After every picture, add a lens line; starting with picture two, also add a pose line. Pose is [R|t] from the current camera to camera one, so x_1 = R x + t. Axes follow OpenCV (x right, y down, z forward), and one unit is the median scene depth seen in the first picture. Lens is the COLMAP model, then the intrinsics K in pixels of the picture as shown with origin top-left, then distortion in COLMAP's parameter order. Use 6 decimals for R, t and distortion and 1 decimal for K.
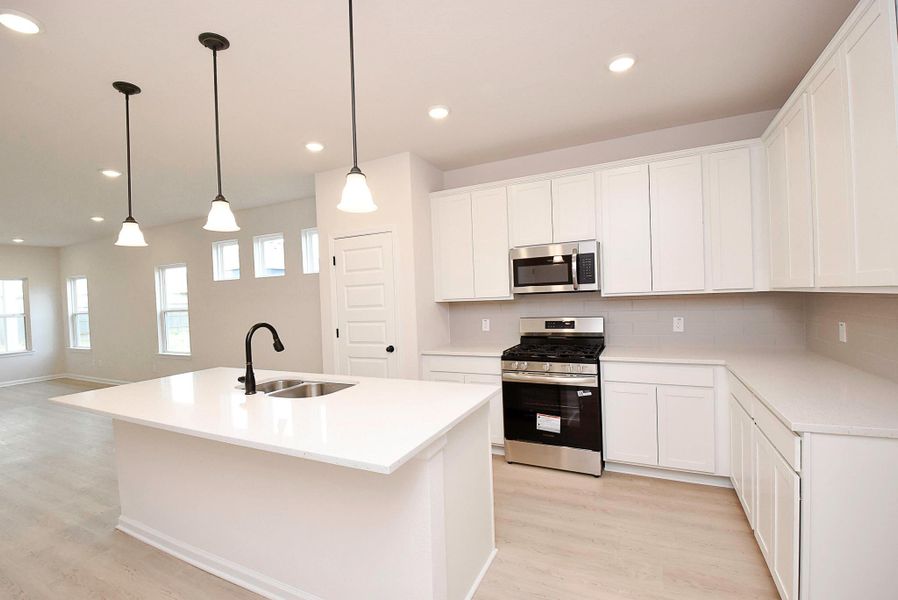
lens RADIAL K [[393.2, 0, 449.0], [0, 393.2, 300.0], [0, 0, 1]] dist [0.013947, -0.022753]
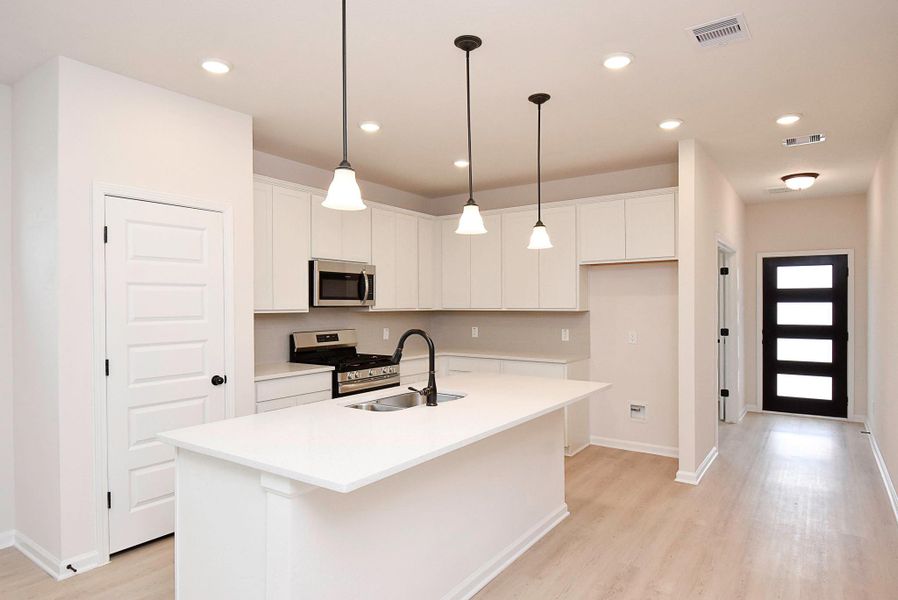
lens RADIAL K [[531.3, 0, 449.0], [0, 531.3, 300.0], [0, 0, 1]] dist [0.007618, -0.000028]
pose [[0.155822, 0.044966, 0.986761, -1.164915], [0.004917, 0.998916, -0.046297, 0.032621], [-0.987773, 0.012066, 0.155432, 0.515550]]
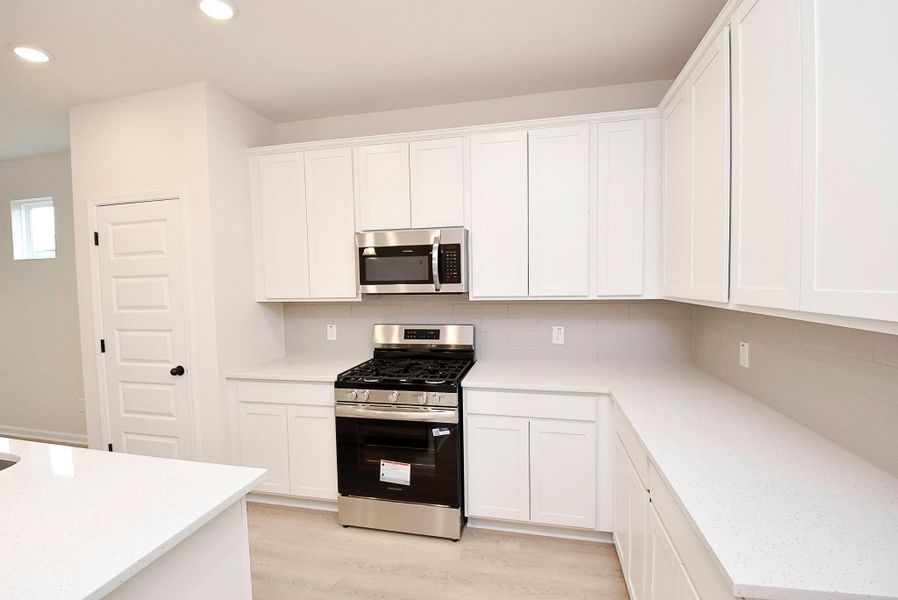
lens RADIAL K [[393.2, 0, 449.0], [0, 393.2, 300.0], [0, 0, 1]] dist [0.013947, -0.022753]
pose [[0.970973, 0.012182, 0.238879, 0.162654], [-0.018208, 0.999569, 0.023033, -0.026591], [-0.238496, -0.026714, 0.970776, 0.258585]]
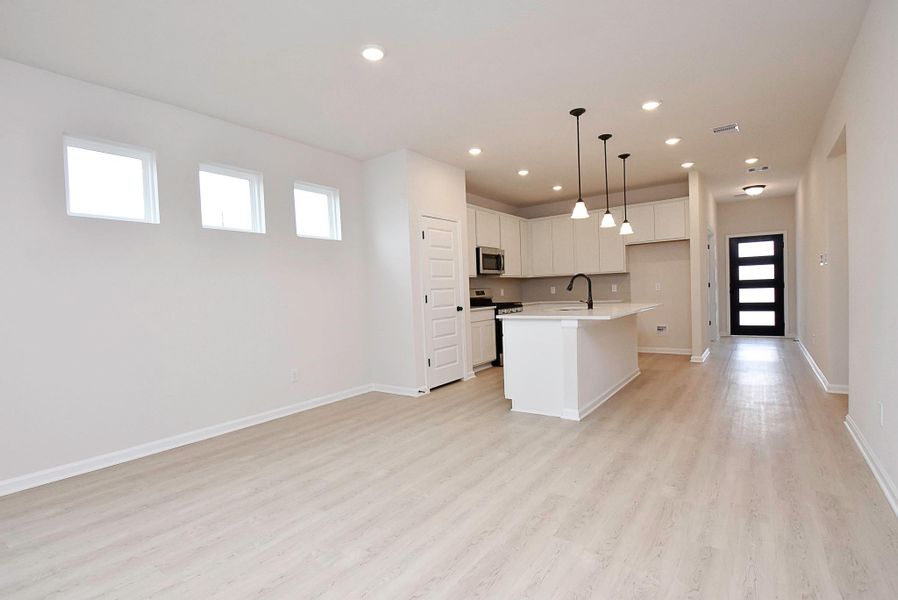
lens RADIAL K [[433.9, 0, 449.0], [0, 433.9, 300.0], [0, 0, 1]] dist [0.000144, -0.000003]
pose [[0.167803, 0.010712, 0.985762, -1.851428], [0.040841, 0.999007, -0.017809, 0.136784], [-0.984974, 0.043248, 0.167199, 0.898331]]
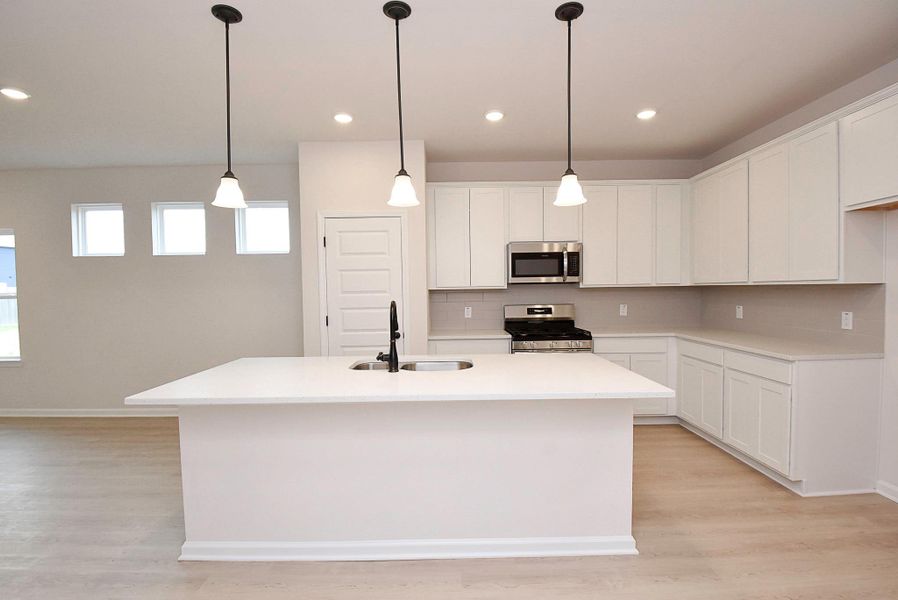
lens RADIAL K [[418.3, 0, 449.0], [0, 418.3, 300.0], [0, 0, 1]] dist [0.015827, -0.027456]
pose [[0.896272, 0.014140, 0.443280, -0.570117], [-0.015884, 0.999874, 0.000222, 0.037562], [-0.443221, -0.007240, 0.896383, -0.000169]]
